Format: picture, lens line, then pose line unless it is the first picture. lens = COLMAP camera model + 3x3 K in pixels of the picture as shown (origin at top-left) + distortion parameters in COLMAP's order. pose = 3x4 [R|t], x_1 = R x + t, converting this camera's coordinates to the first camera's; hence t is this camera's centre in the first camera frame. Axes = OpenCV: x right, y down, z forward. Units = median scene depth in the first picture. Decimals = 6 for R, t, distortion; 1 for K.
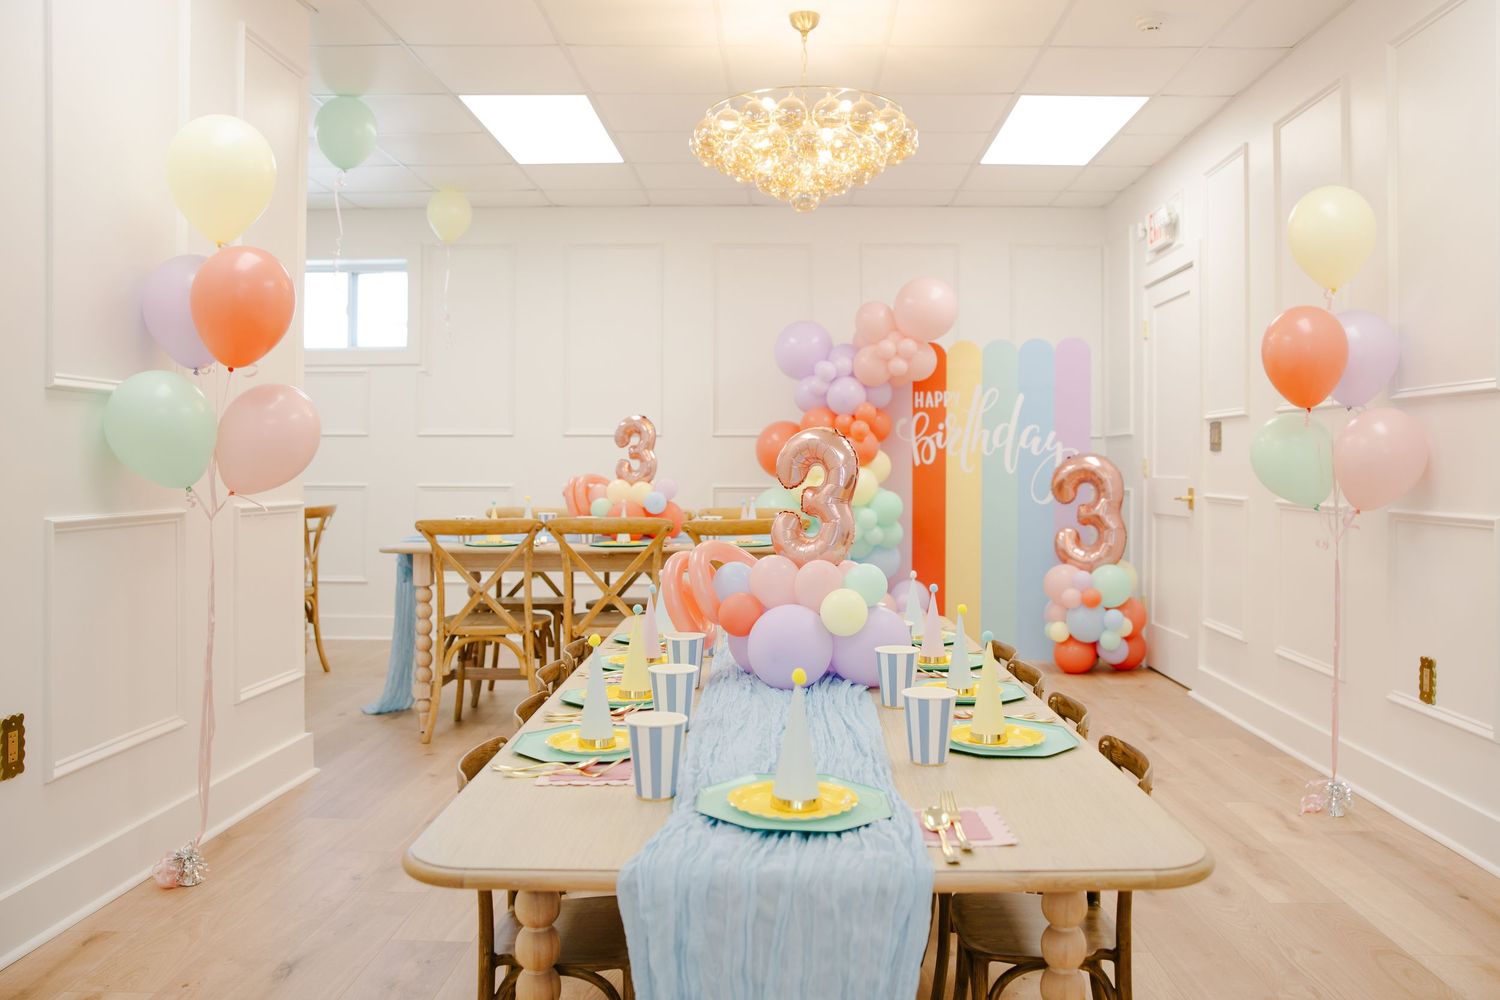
lens RADIAL K [[1215.5, 0, 780.1], [0, 1215.5, 472.5], [0, 0, 1]] dist [-0.109528, 0.122925]
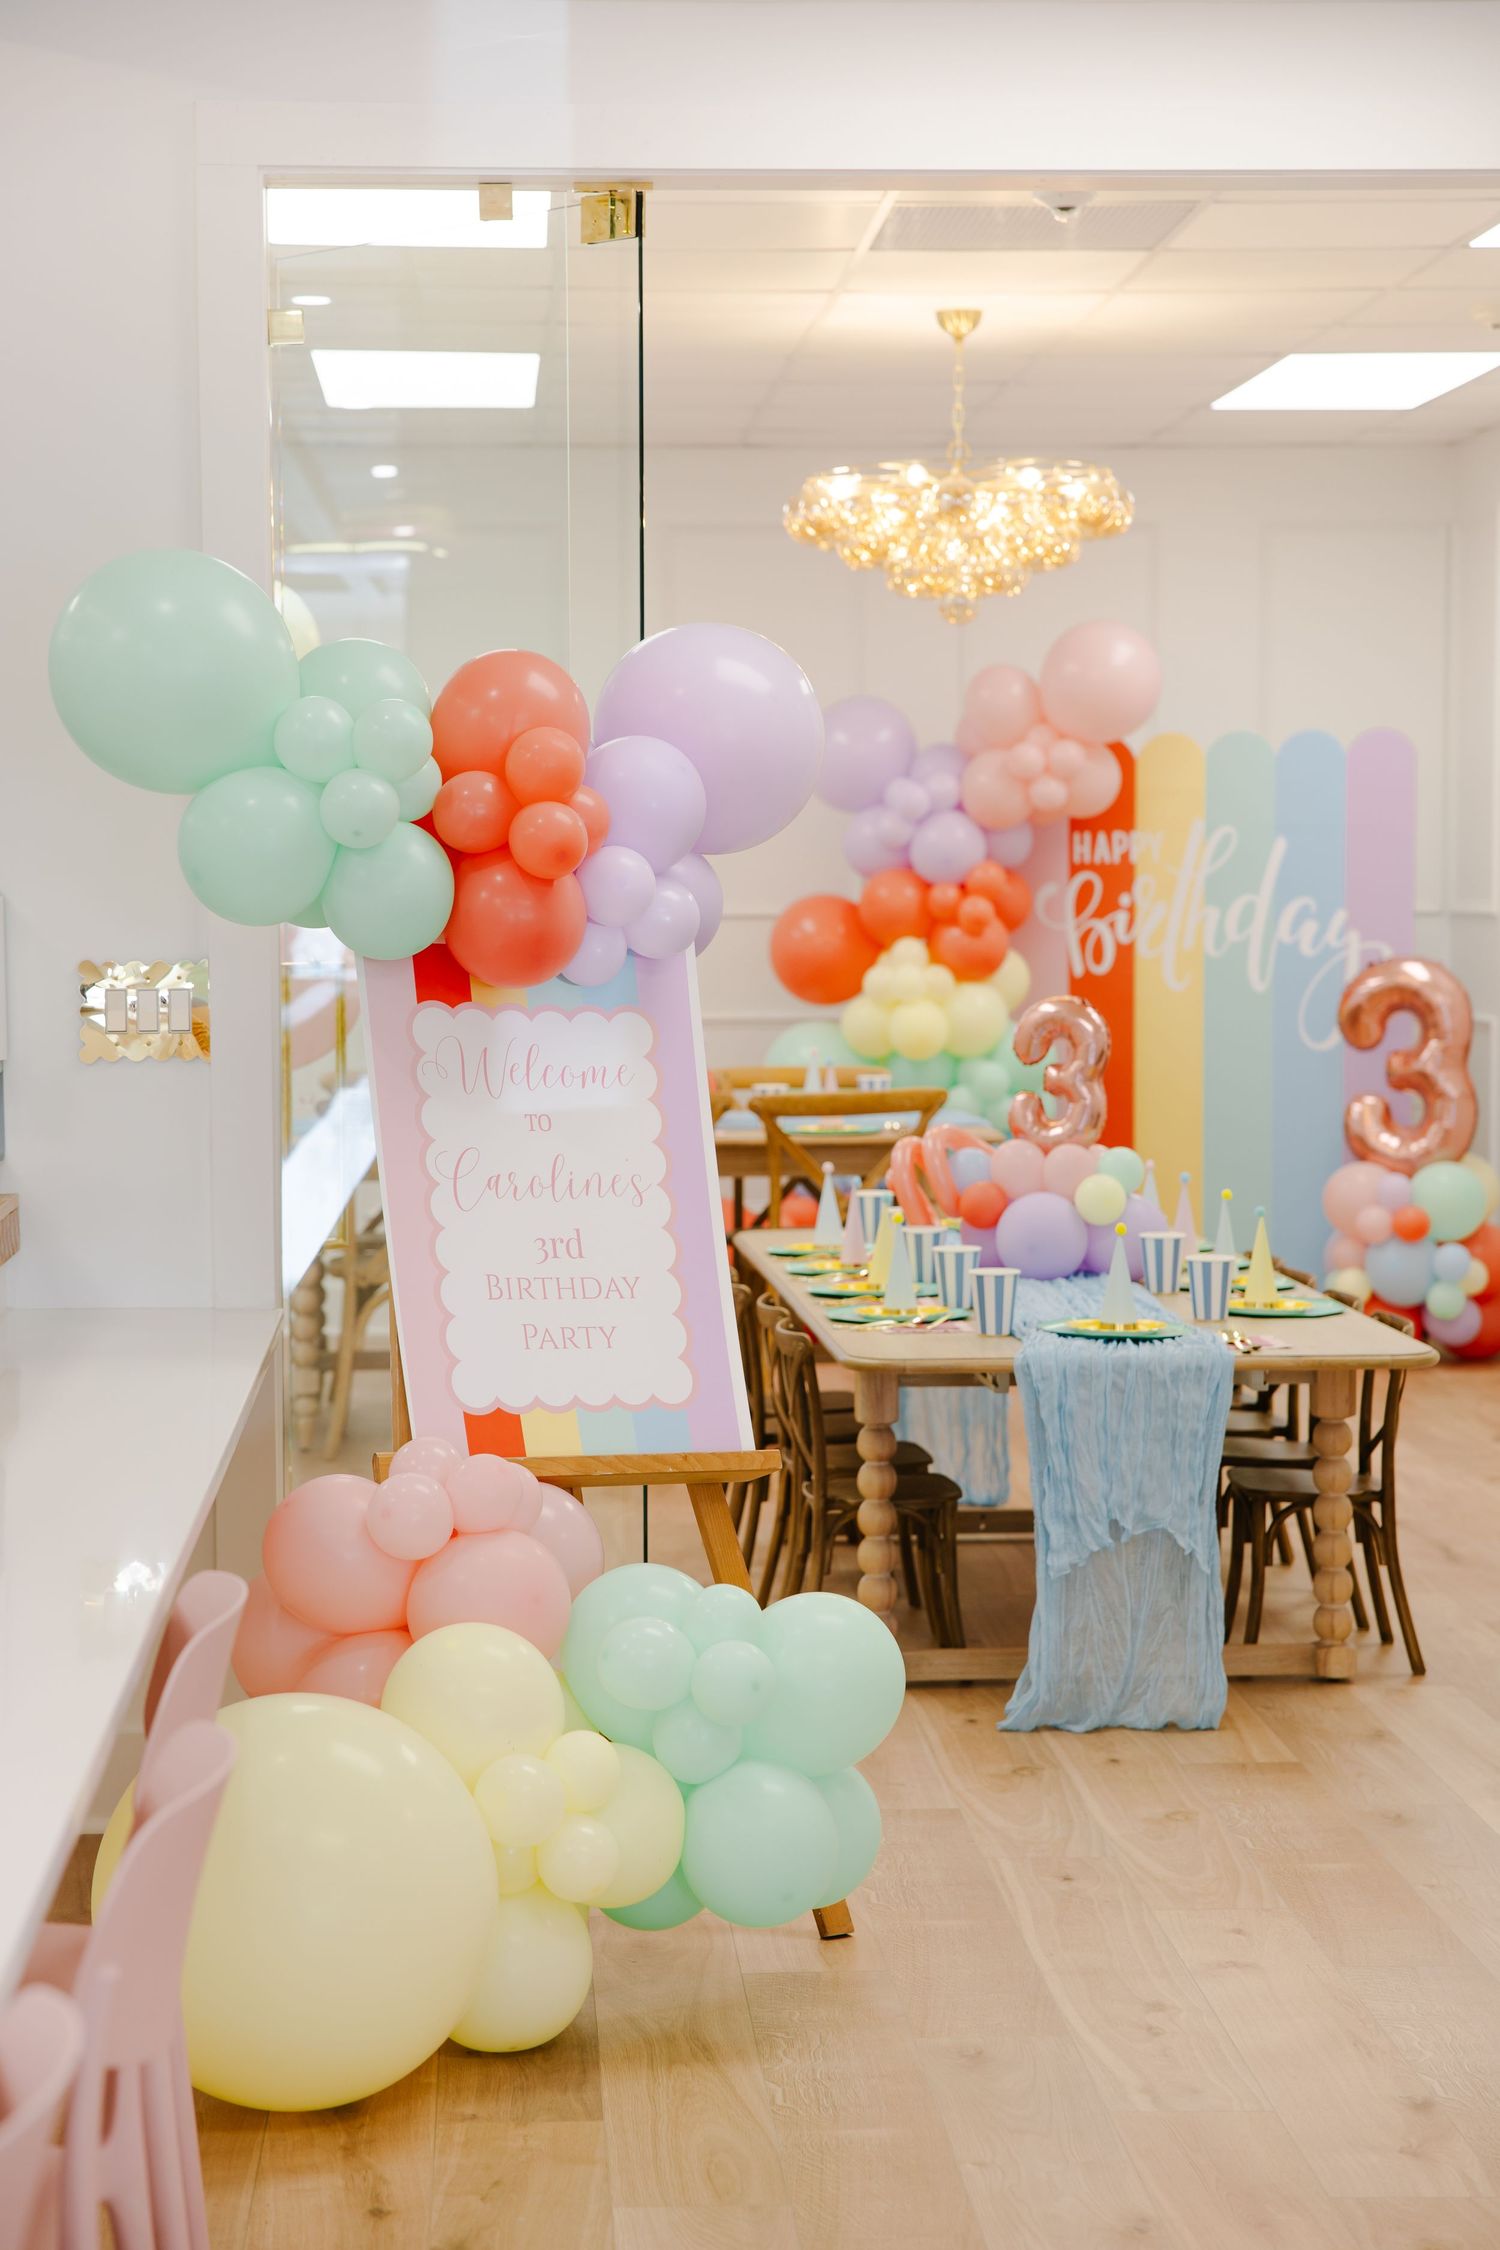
lens RADIAL K [[4172.6, 0, 750.0], [0, 4172.6, 1125.0], [0, 0, 1]] dist [0.231217, 0.052315]
pose [[0.997168, -0.011712, 0.074285, -0.211013], [0.007535, 0.998387, 0.056269, -0.058089], [-0.074824, -0.055550, 0.995648, -1.010895]]
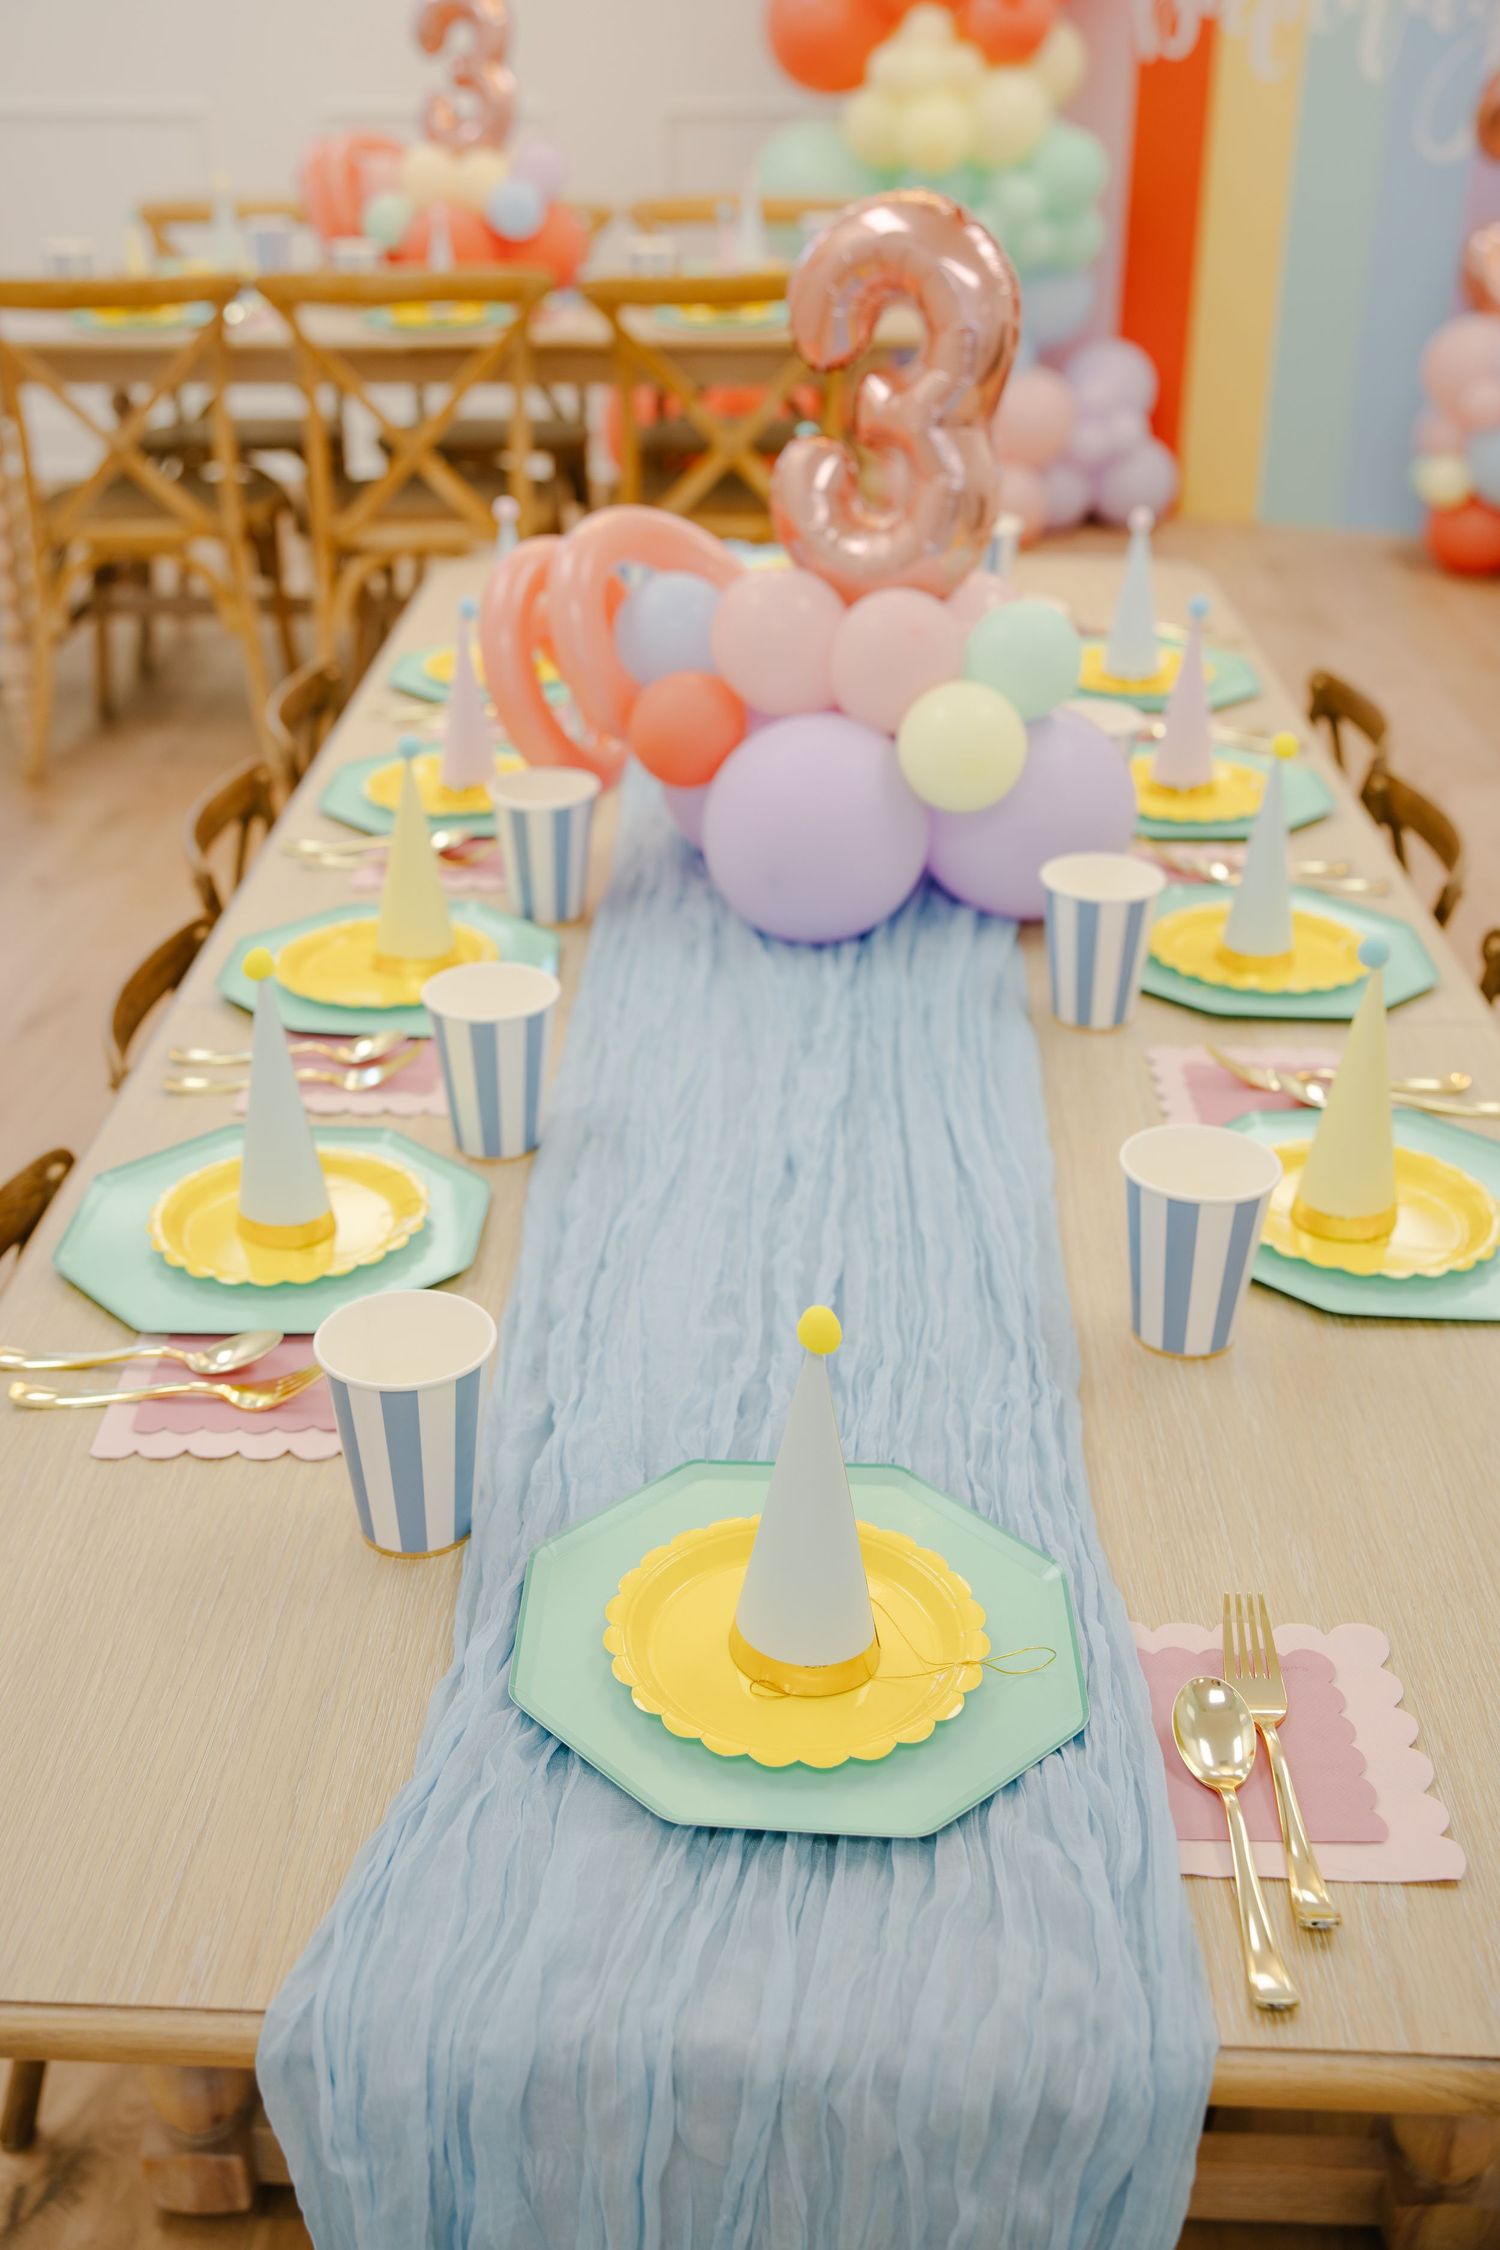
lens RADIAL K [[2343.8, 0, 673.3], [0, 2343.8, 1093.3], [0, 0, 1]] dist [0.000430, 0.029816]
pose [[0.998176, 0.018033, -0.057607, 0.003455], [0.008689, 0.901471, 0.432753, -0.047643], [0.059735, -0.432465, 0.899670, 0.138628]]
